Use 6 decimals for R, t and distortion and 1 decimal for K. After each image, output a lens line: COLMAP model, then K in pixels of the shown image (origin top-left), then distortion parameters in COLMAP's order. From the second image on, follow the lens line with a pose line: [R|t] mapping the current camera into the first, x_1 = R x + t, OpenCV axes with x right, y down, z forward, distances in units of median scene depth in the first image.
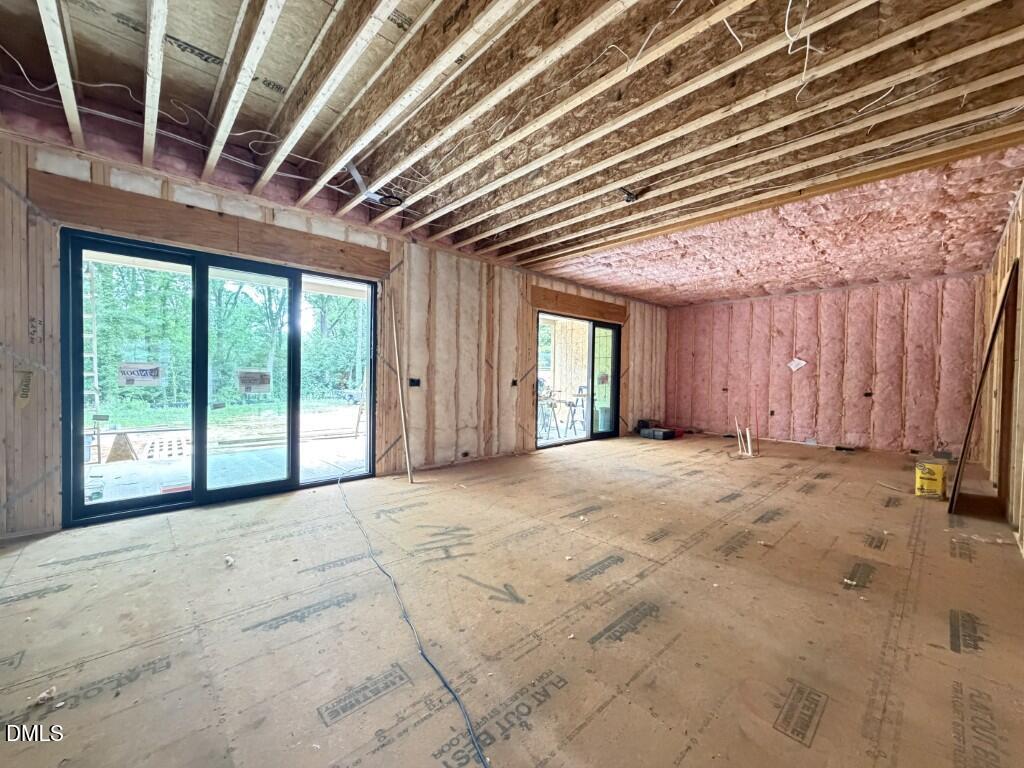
lens RADIAL K [[408.7, 0, 509.2], [0, 408.7, 383.2], [0, 0, 1]] dist [0.000589, 0.000039]
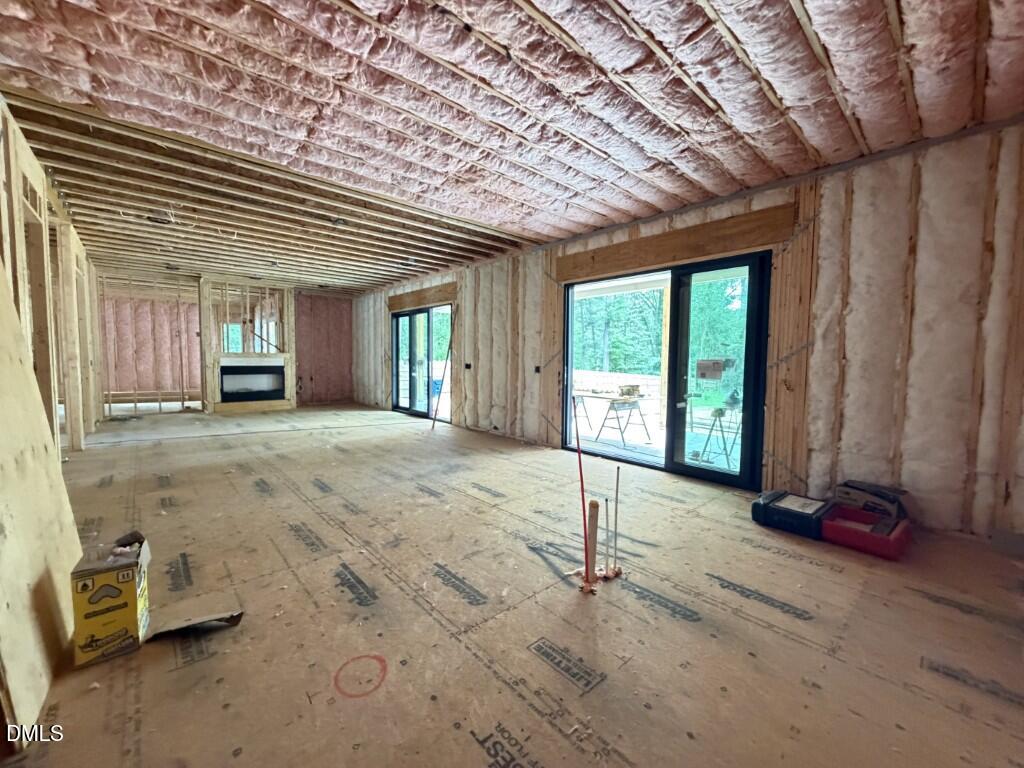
lens RADIAL K [[408.7, 0, 509.2], [0, 408.7, 383.2], [0, 0, 1]] dist [0.000589, 0.000039]
pose [[-0.016745, 0.043739, -0.998903, 1.040709], [-0.031842, 0.998513, 0.044256, -0.009521], [0.999353, 0.032548, -0.015327, 1.018741]]
